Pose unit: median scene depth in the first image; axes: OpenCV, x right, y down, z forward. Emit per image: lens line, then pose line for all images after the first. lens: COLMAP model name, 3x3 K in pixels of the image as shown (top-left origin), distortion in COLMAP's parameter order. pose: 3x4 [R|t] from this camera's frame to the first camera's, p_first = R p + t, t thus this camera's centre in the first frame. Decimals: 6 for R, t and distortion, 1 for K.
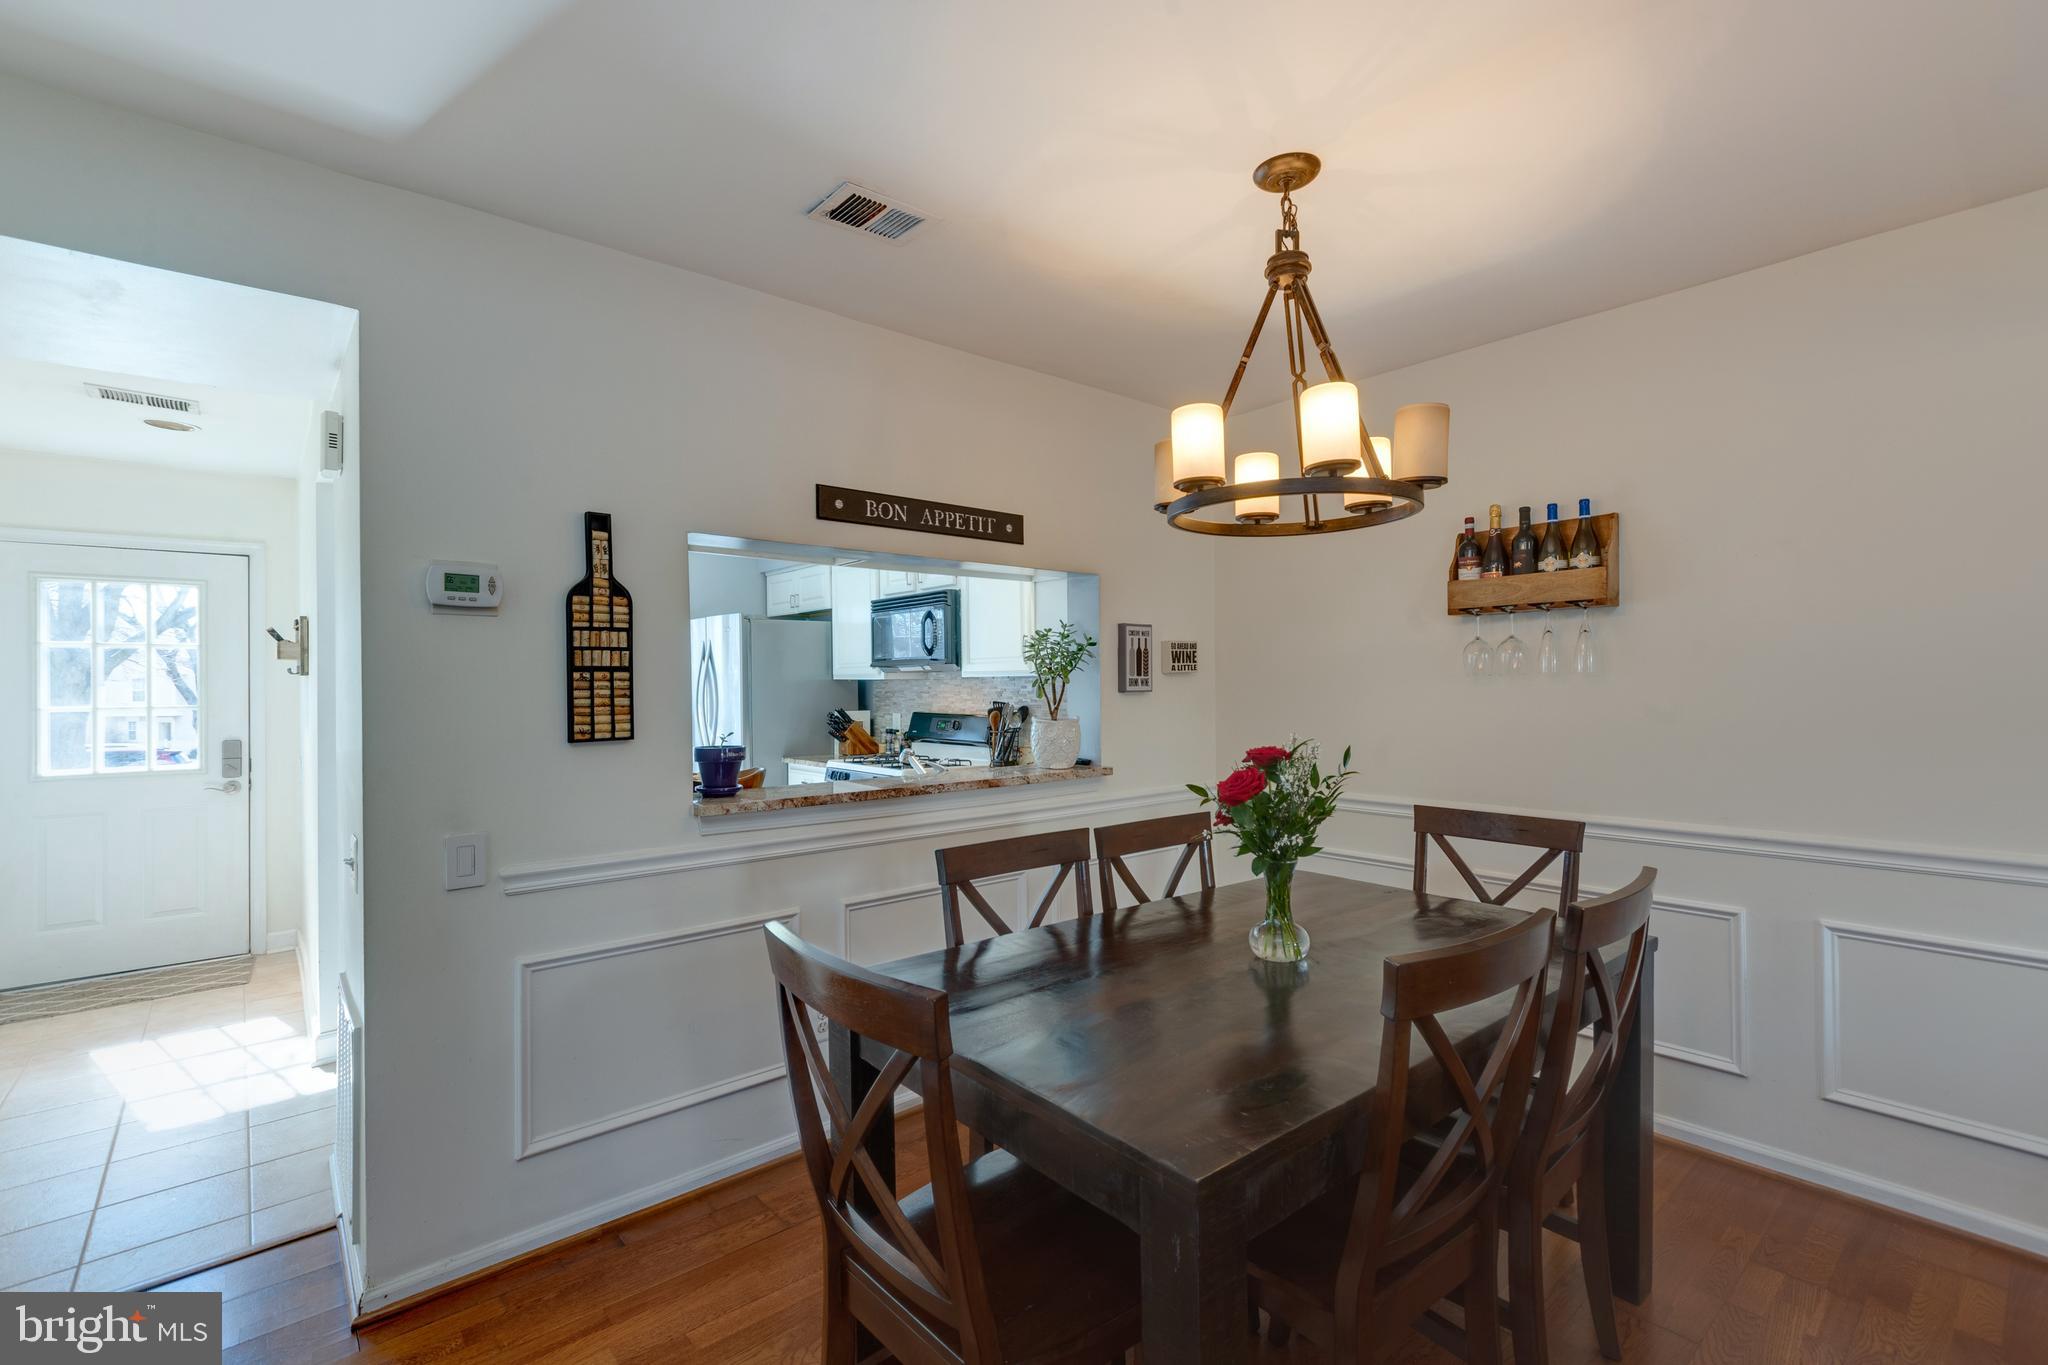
lens RADIAL K [[908.2, 0, 1023.8], [0, 908.2, 682.7], [0, 0, 1]] dist [0.002127, -0.000738]
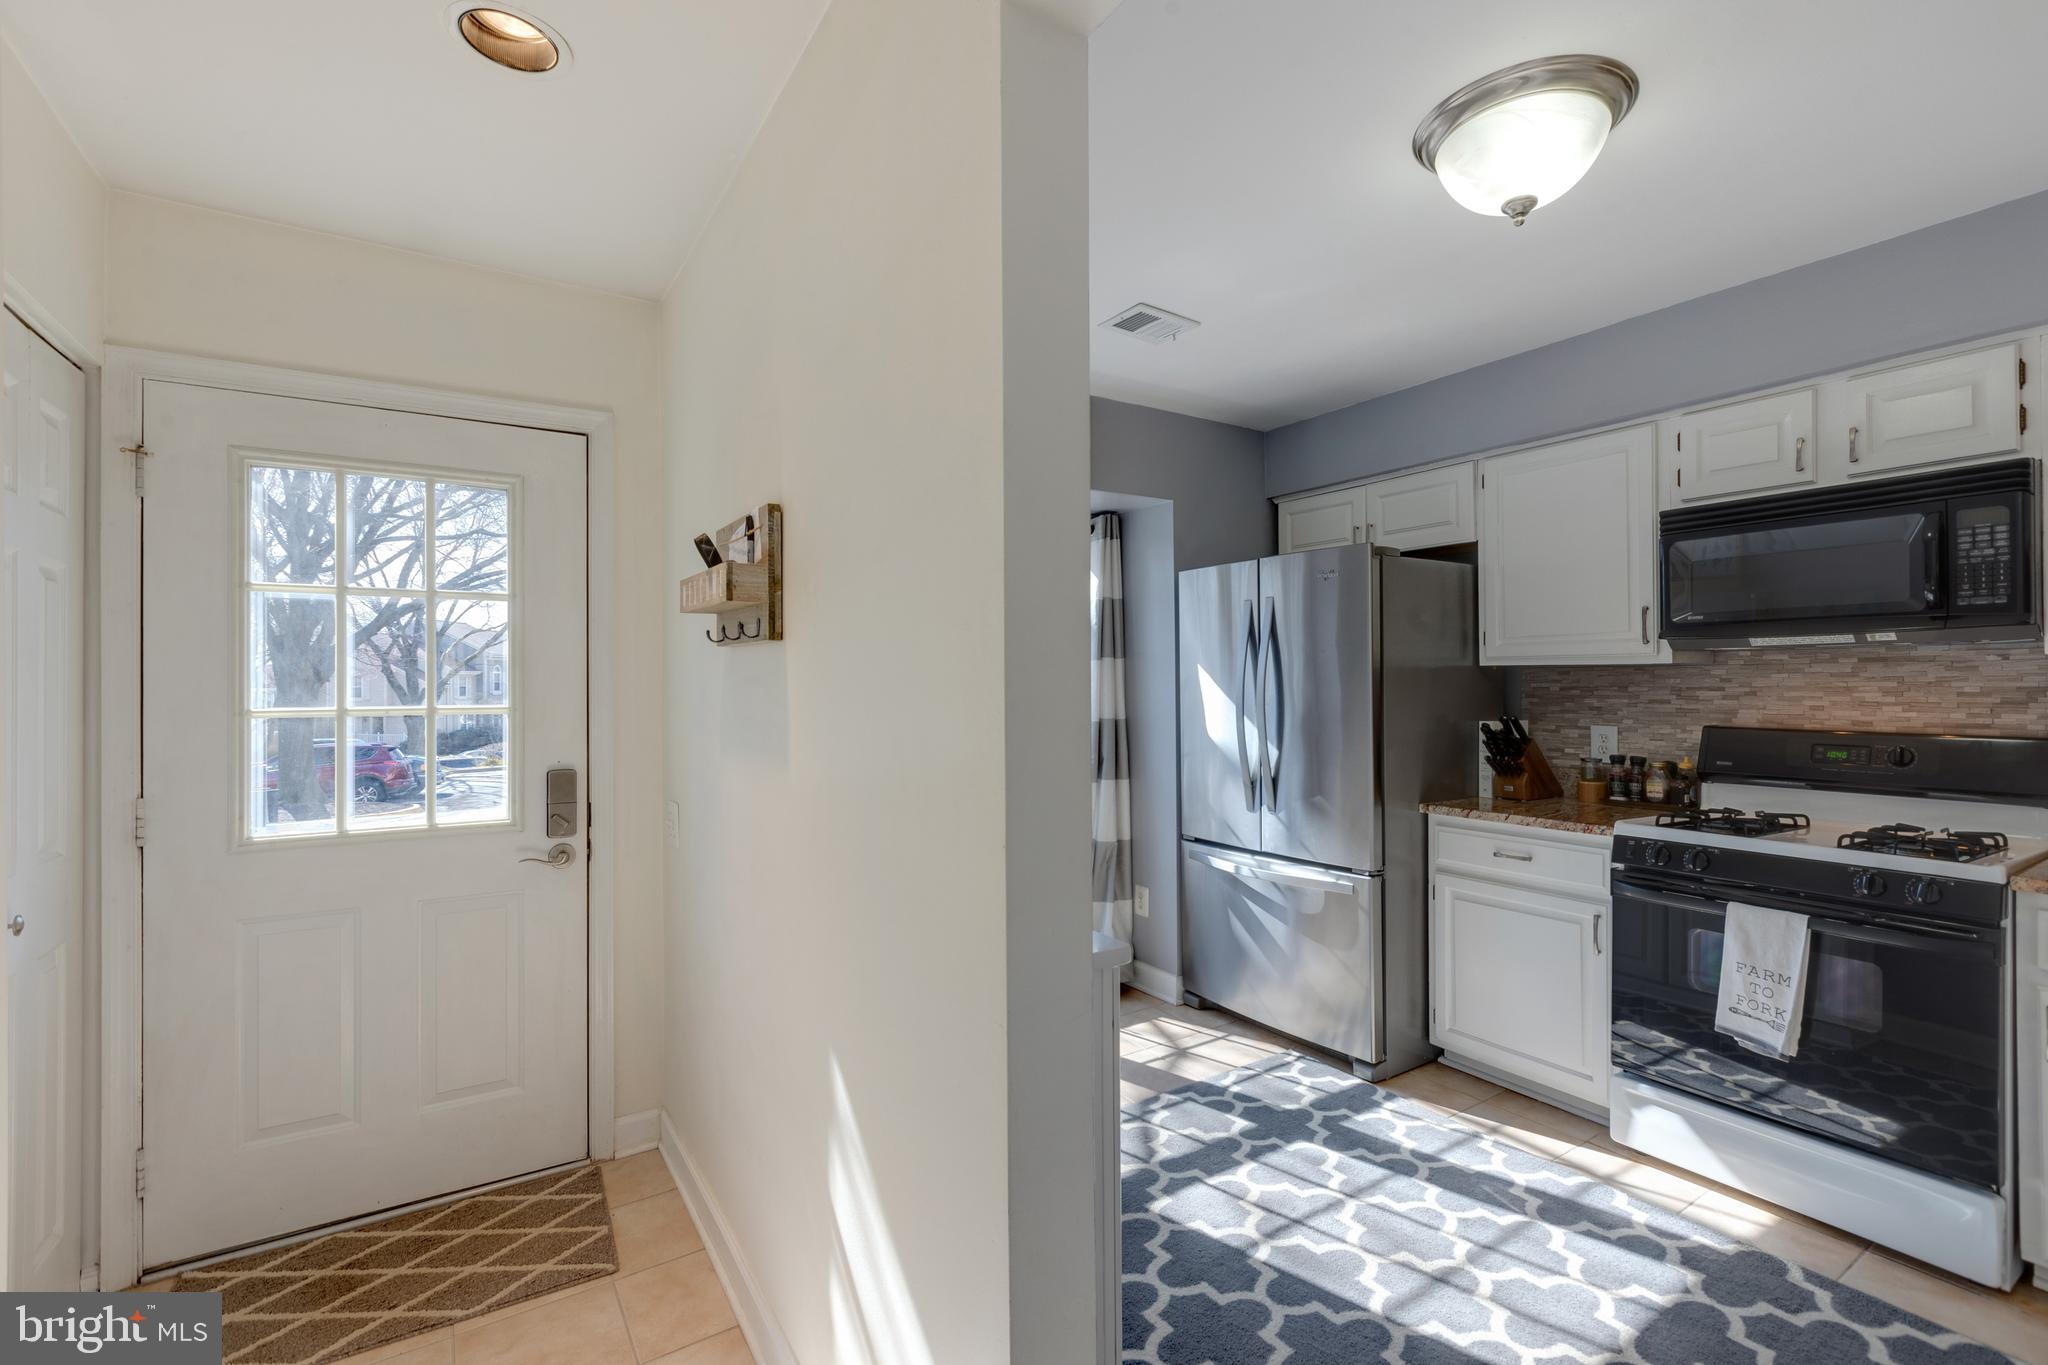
lens RADIAL K [[908.2, 0, 1021.9], [0, 908.2, 678.8], [0, 0, 1]] dist [0.002127, -0.000738]
pose [[0.990267, 0.002712, -0.139157, -0.826641], [-0.003166, 0.999990, -0.003040, 0.014850], [0.139147, 0.003451, 0.990266, 0.789063]]
